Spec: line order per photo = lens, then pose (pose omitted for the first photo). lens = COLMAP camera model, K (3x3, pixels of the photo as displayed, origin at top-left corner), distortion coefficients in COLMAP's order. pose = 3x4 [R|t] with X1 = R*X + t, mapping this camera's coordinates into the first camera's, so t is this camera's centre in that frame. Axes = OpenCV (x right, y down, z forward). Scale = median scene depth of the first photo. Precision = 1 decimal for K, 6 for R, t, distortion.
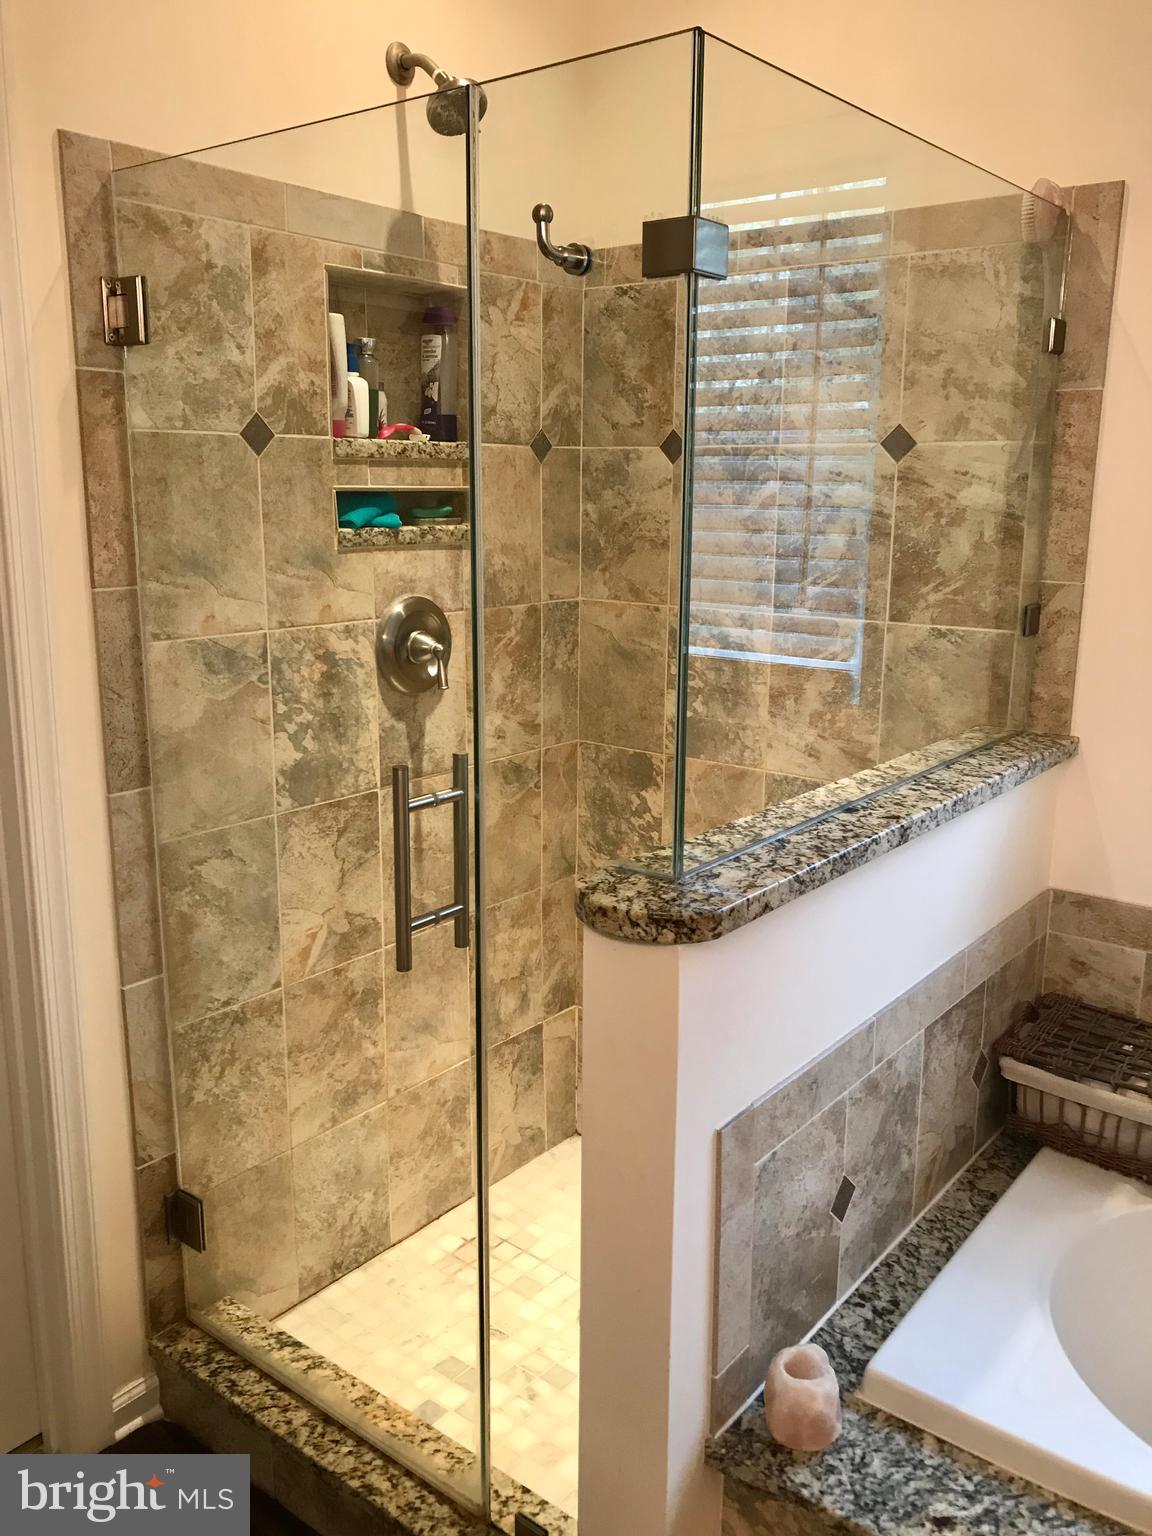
lens RADIAL K [[1258.8, 0, 581.9], [0, 1258.8, 753.6], [0, 0, 1]] dist [0.035642, -0.033240]
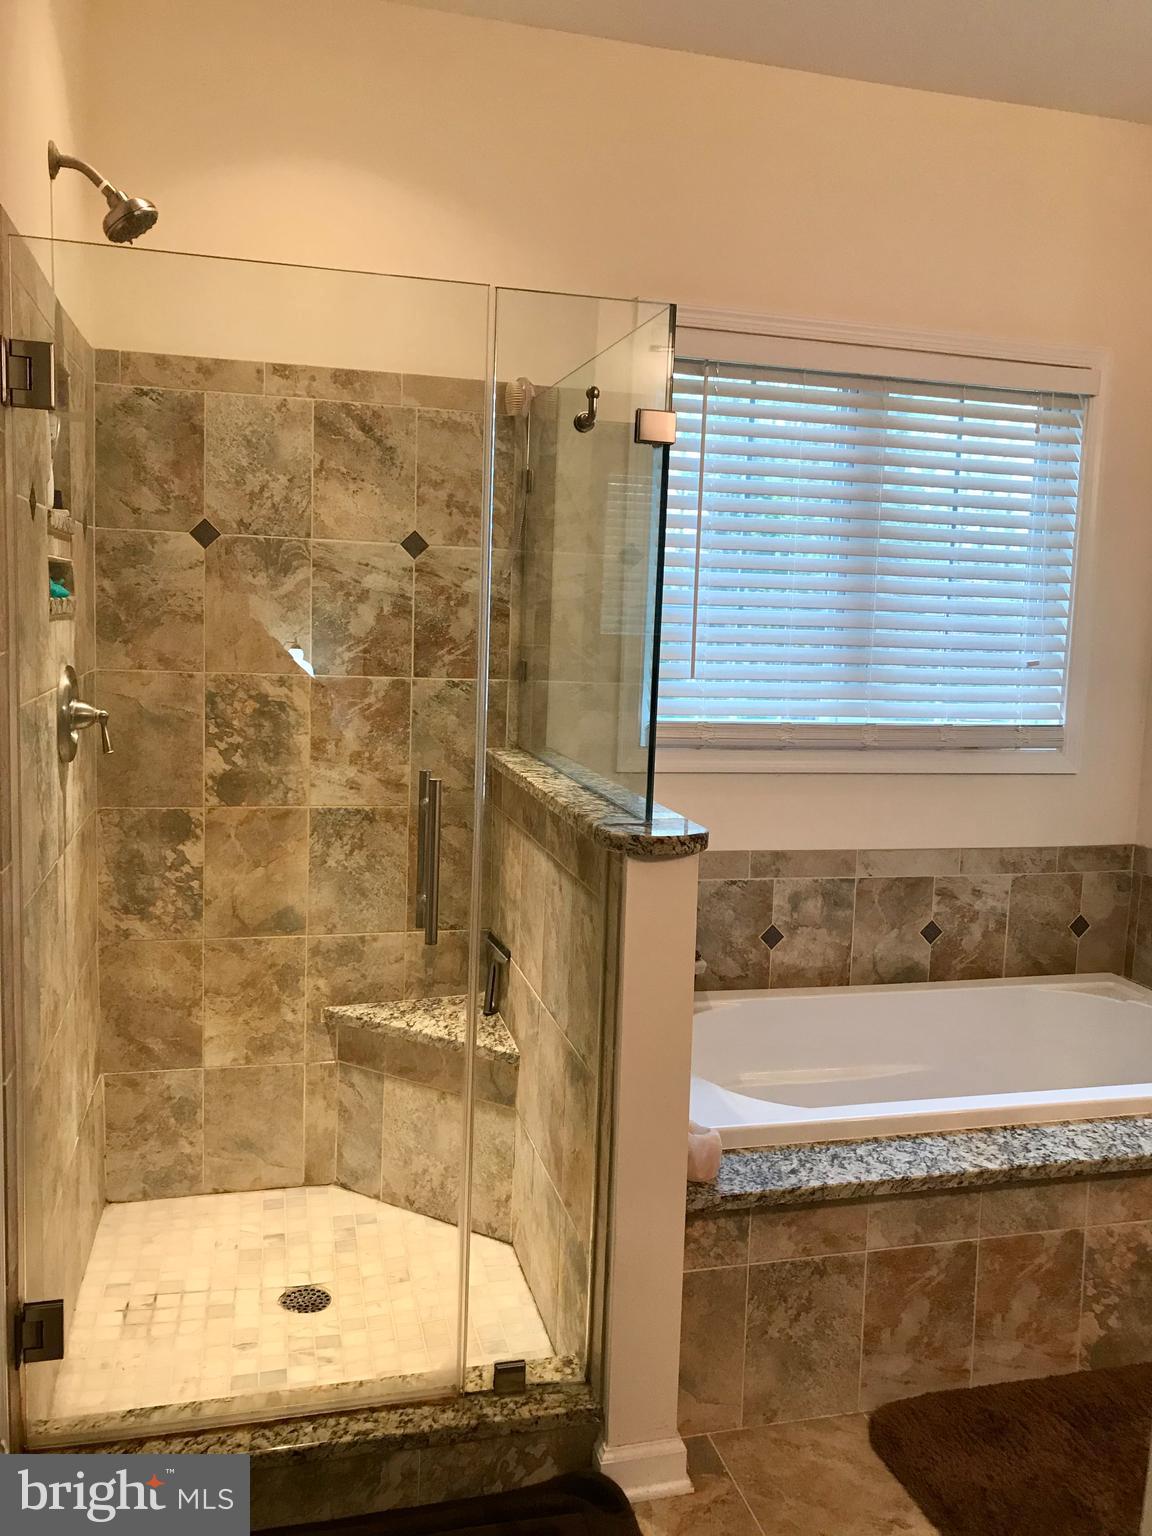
lens RADIAL K [[1258.8, 0, 583.6], [0, 1258.8, 758.0], [0, 0, 1]] dist [0.035642, -0.033240]
pose [[0.607432, -0.077645, 0.790568, -0.714289], [0.136434, 0.990620, -0.007537, 0.013565], [-0.782568, 0.112439, 0.612328, 0.066101]]
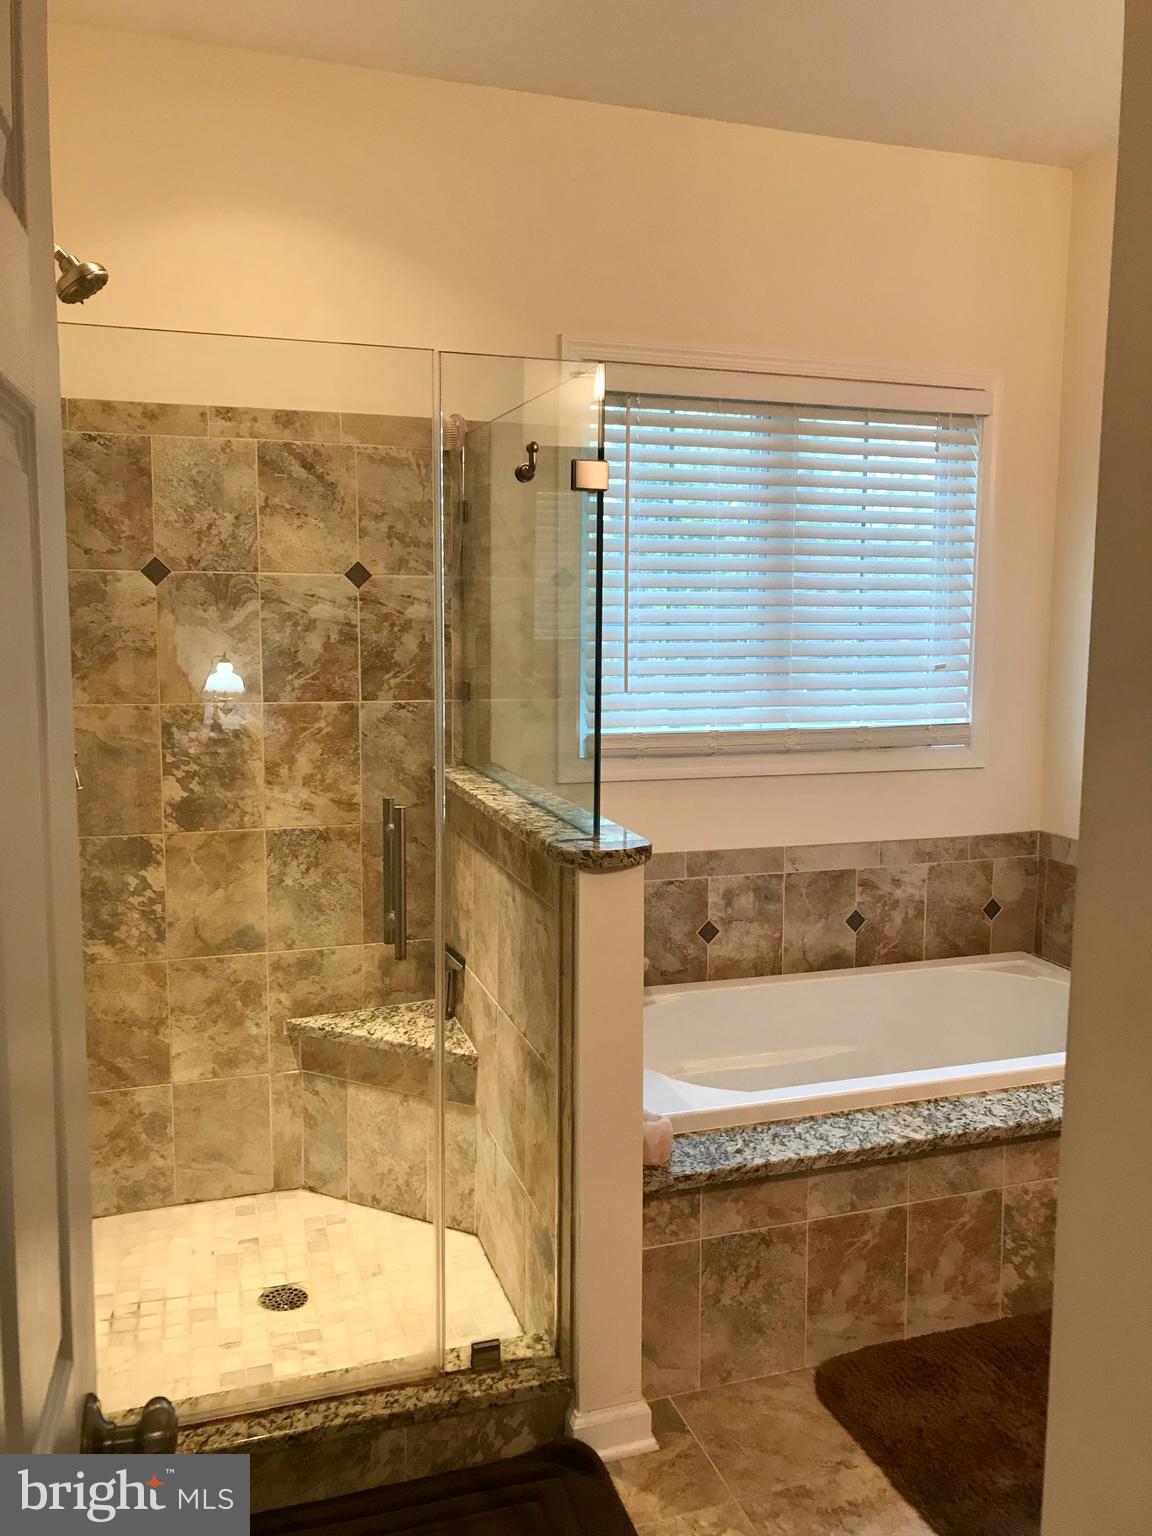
lens RADIAL K [[1258.8, 0, 581.8], [0, 1258.8, 754.7], [0, 0, 1]] dist [0.035642, -0.033240]
pose [[0.556680, -0.101302, 0.824527, -0.786305], [0.172264, 0.985040, 0.004719, -0.011984], [-0.812670, 0.139410, 0.565802, 0.032109]]
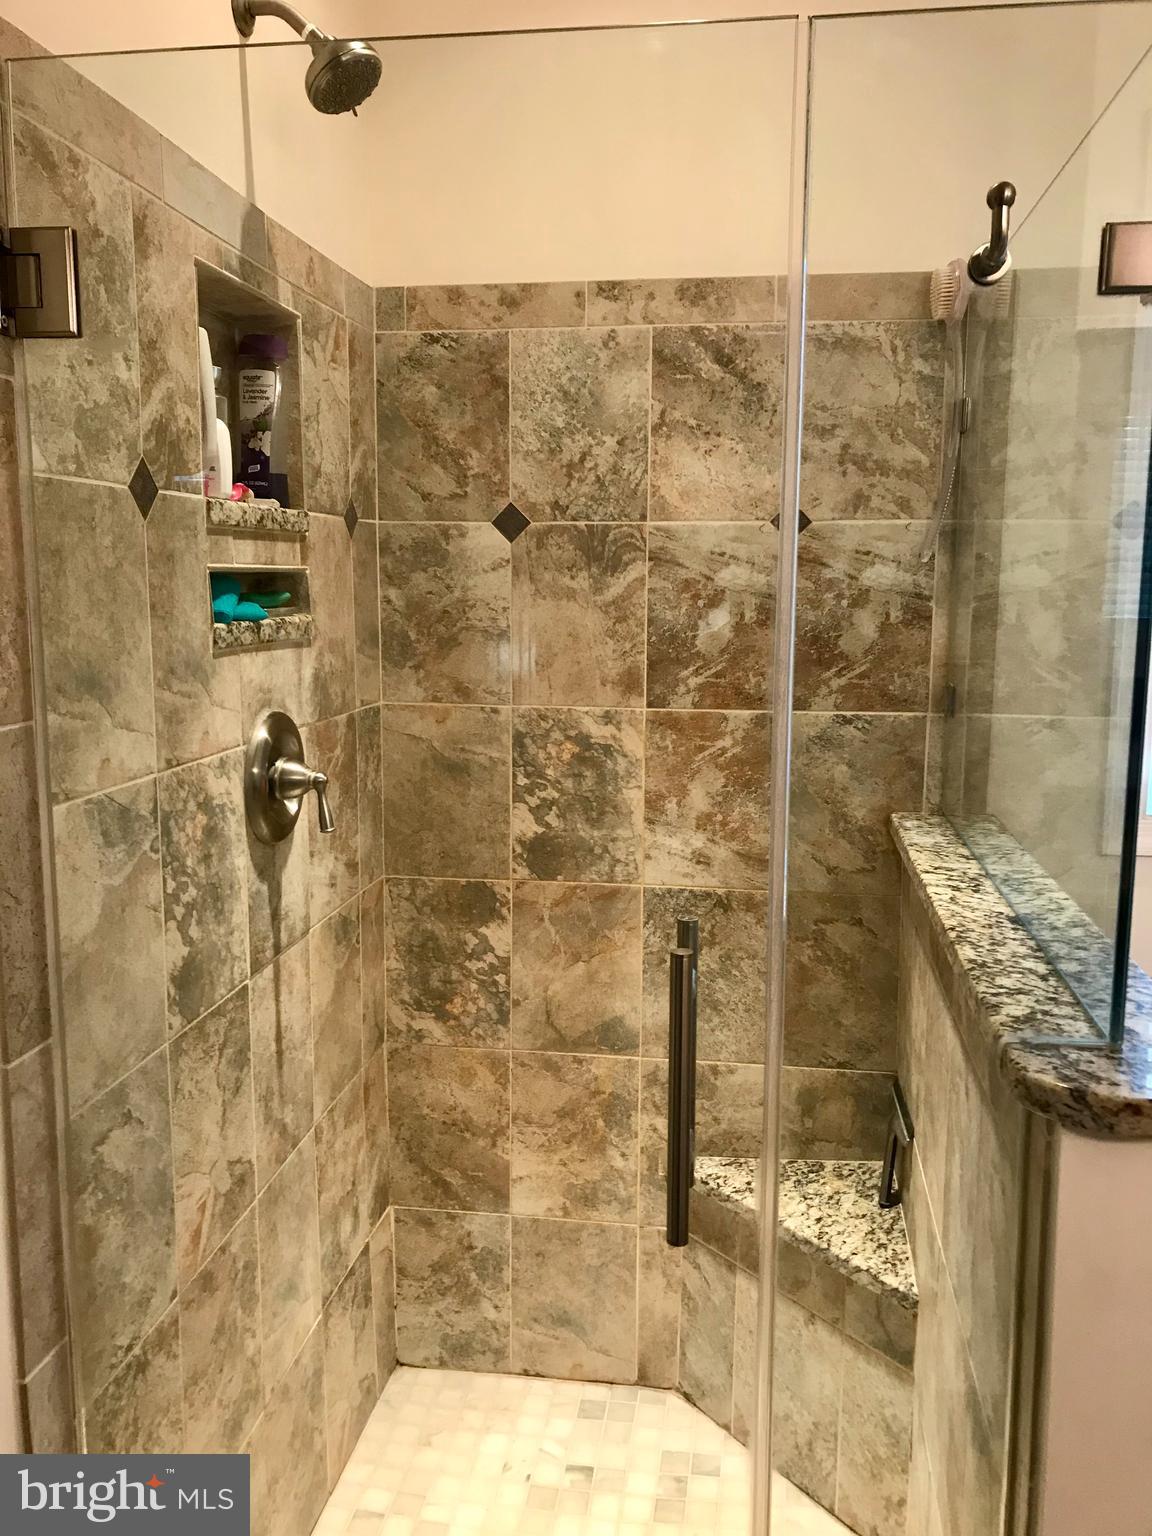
lens RADIAL K [[1258.8, 0, 586.0], [0, 1258.8, 763.3], [0, 0, 1]] dist [0.035642, -0.033240]
pose [[0.867481, -0.077170, 0.491449, -0.354745], [0.108038, 0.993541, -0.034692, -0.050843], [-0.485597, 0.083190, 0.870215, 0.274419]]
